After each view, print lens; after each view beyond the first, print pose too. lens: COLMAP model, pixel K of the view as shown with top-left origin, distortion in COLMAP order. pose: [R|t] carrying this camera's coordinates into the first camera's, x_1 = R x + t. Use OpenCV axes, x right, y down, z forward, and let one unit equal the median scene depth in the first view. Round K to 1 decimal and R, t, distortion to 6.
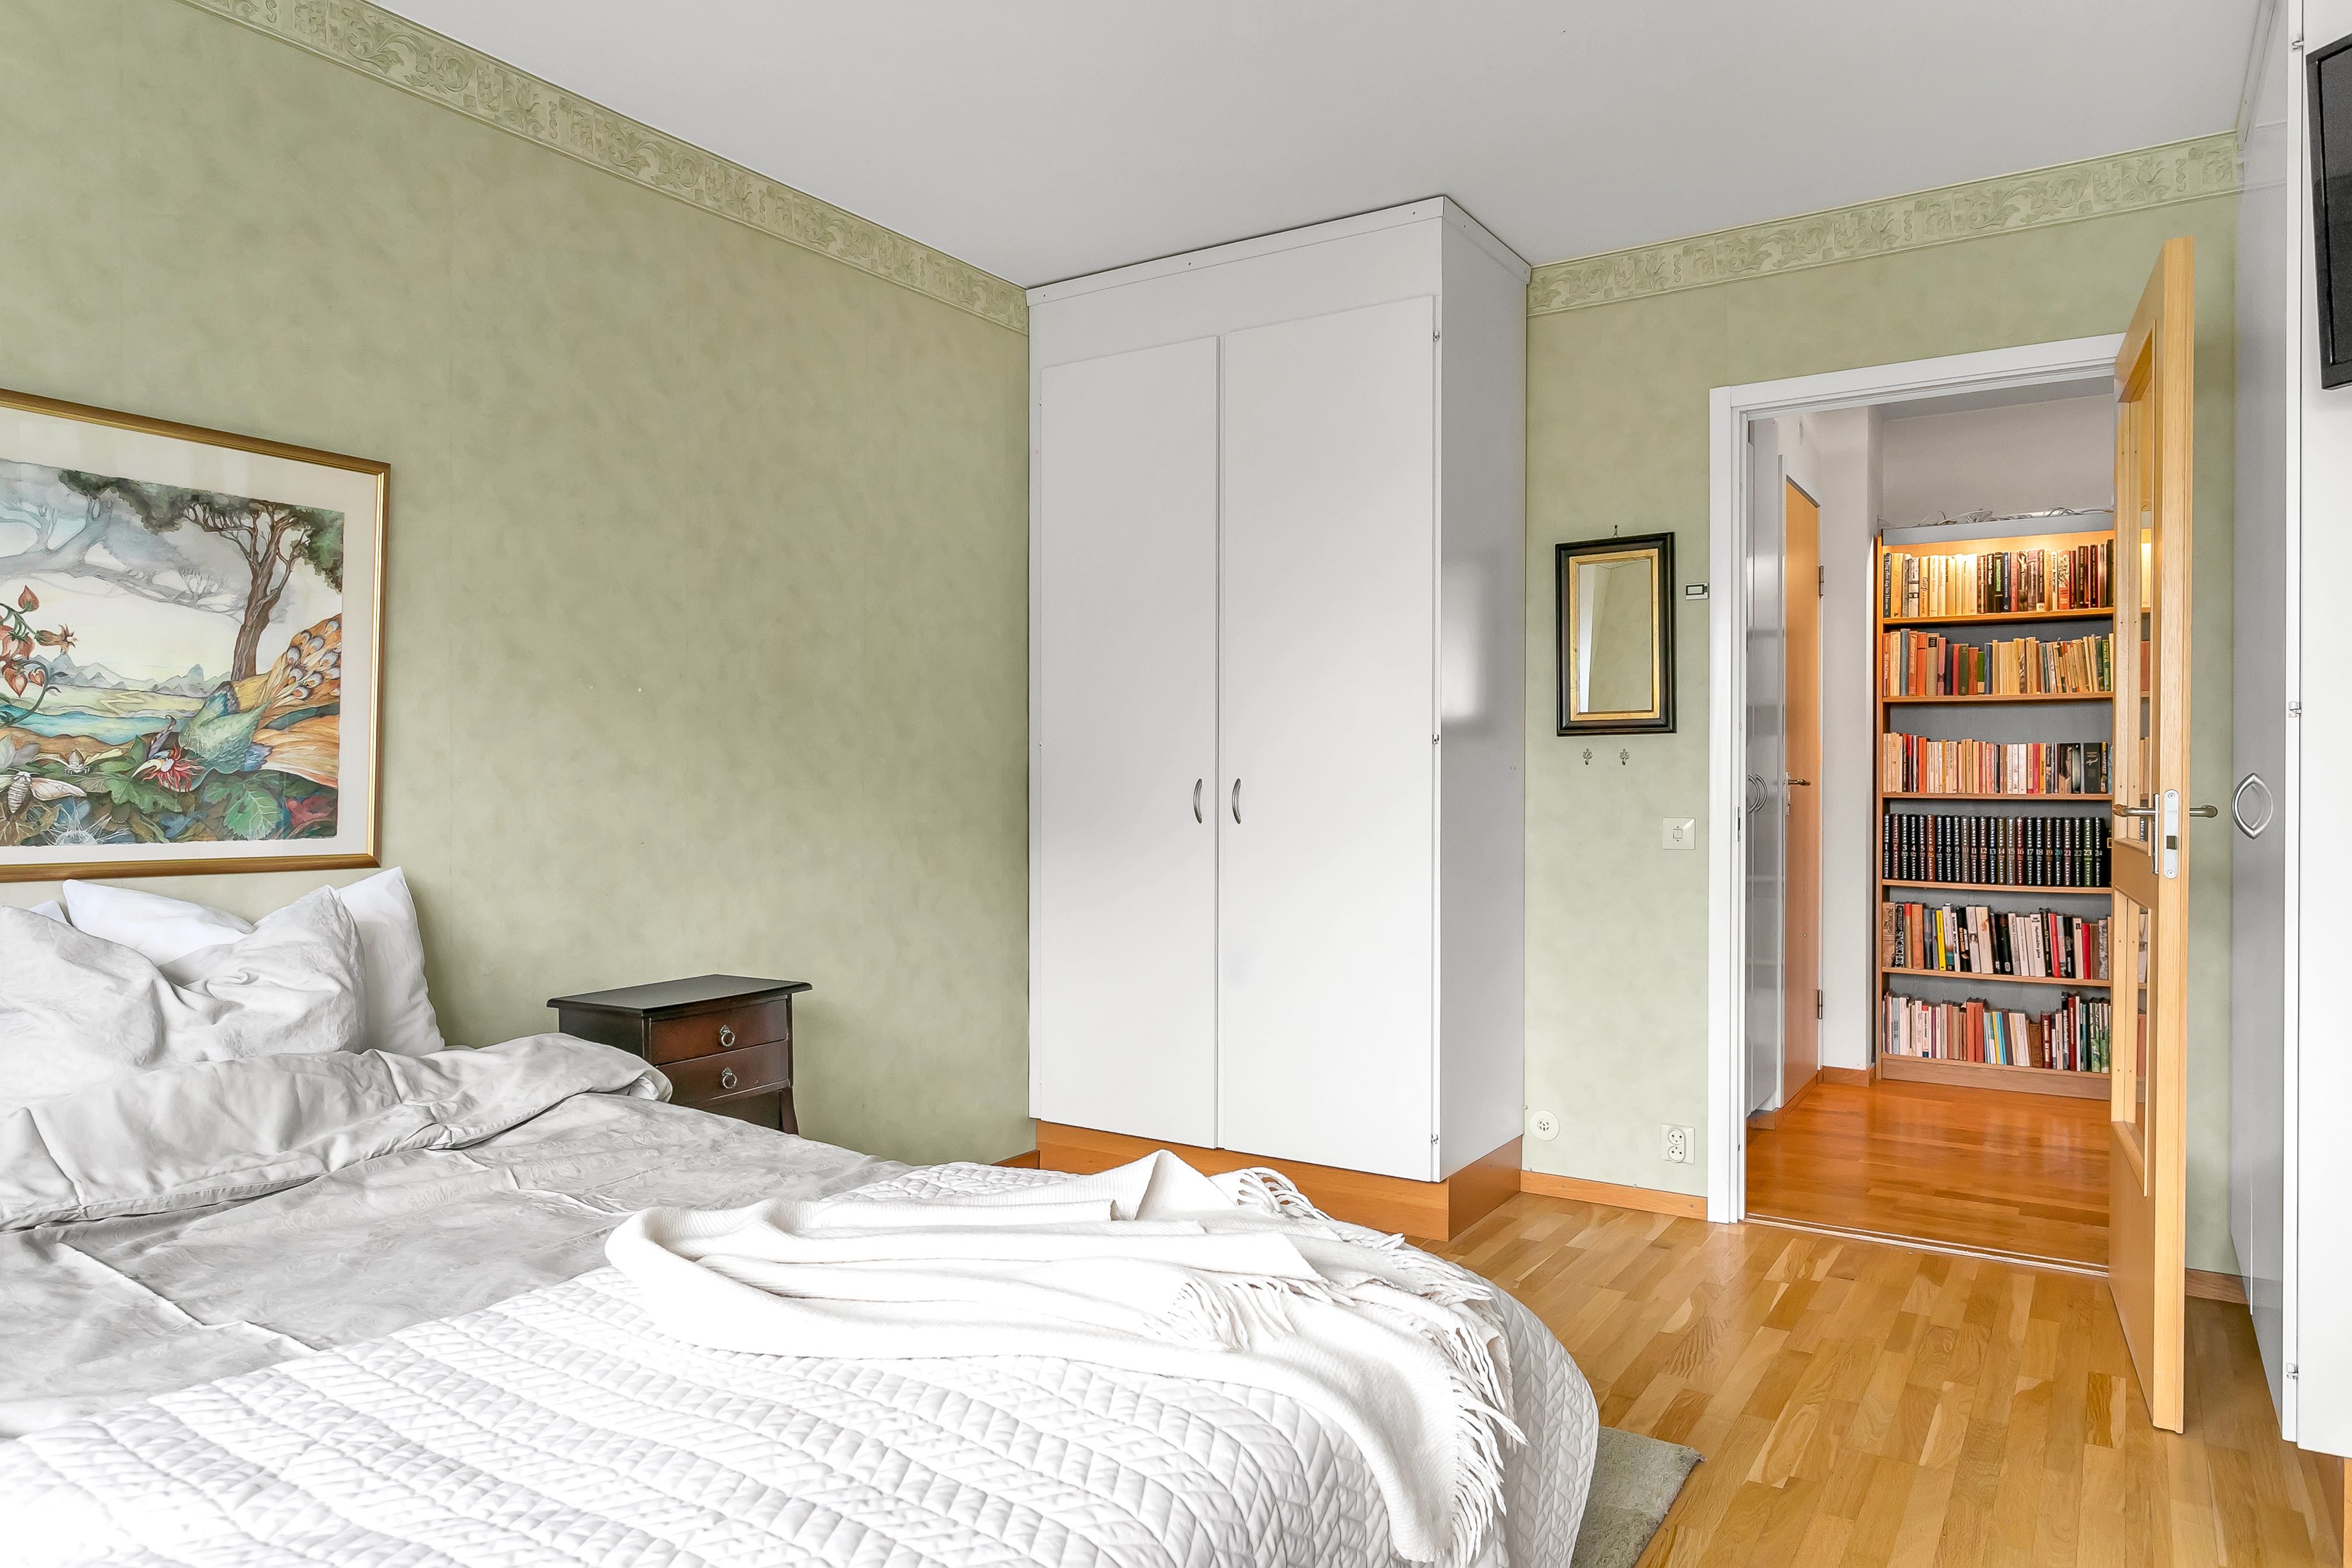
lens RADIAL K [[1507.2, 0, 1174.5], [0, 1507.2, 778.1], [0, 0, 1]] dist [0.001832, 0.000491]
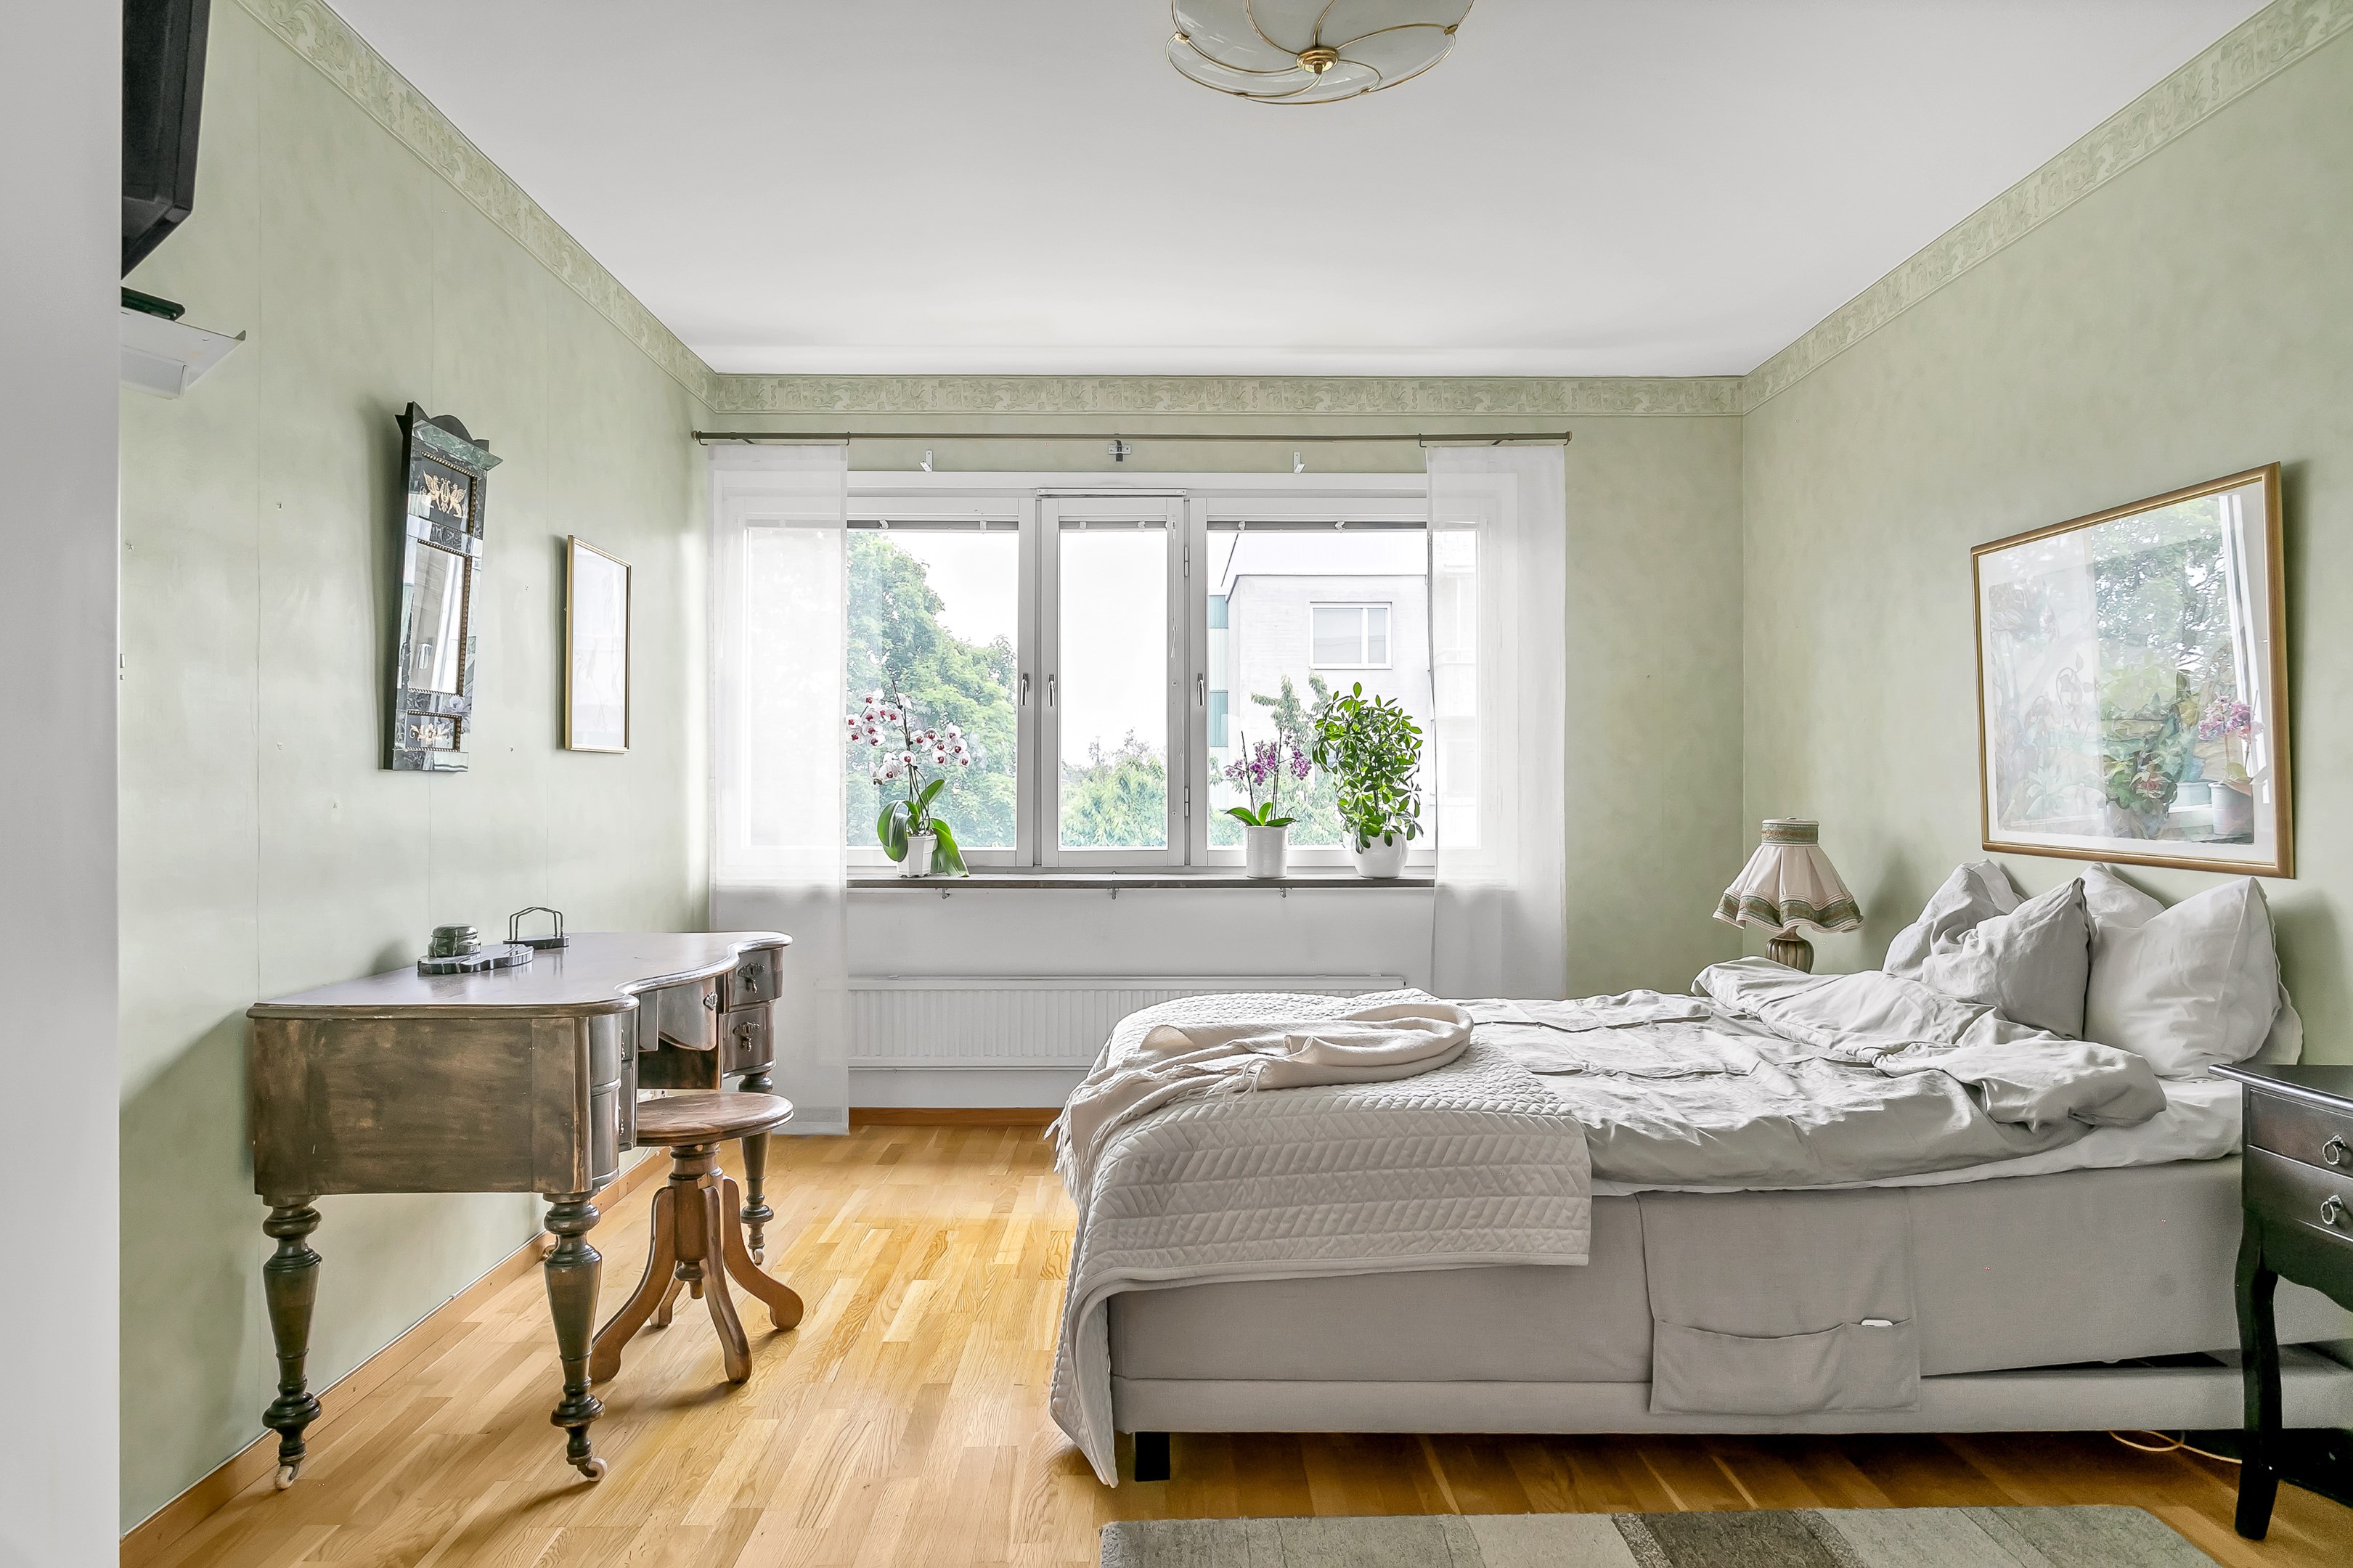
lens RADIAL K [[1361.4, 0, 1175.6], [0, 1361.4, 778.4], [0, 0, 1]] dist [-0.000844, 0.000005]
pose [[-0.841745, 0.000945, -0.539875, 0.599671], [0.001748, 0.999998, -0.000976, -0.007546], [0.539873, -0.001766, -0.841745, 1.497712]]
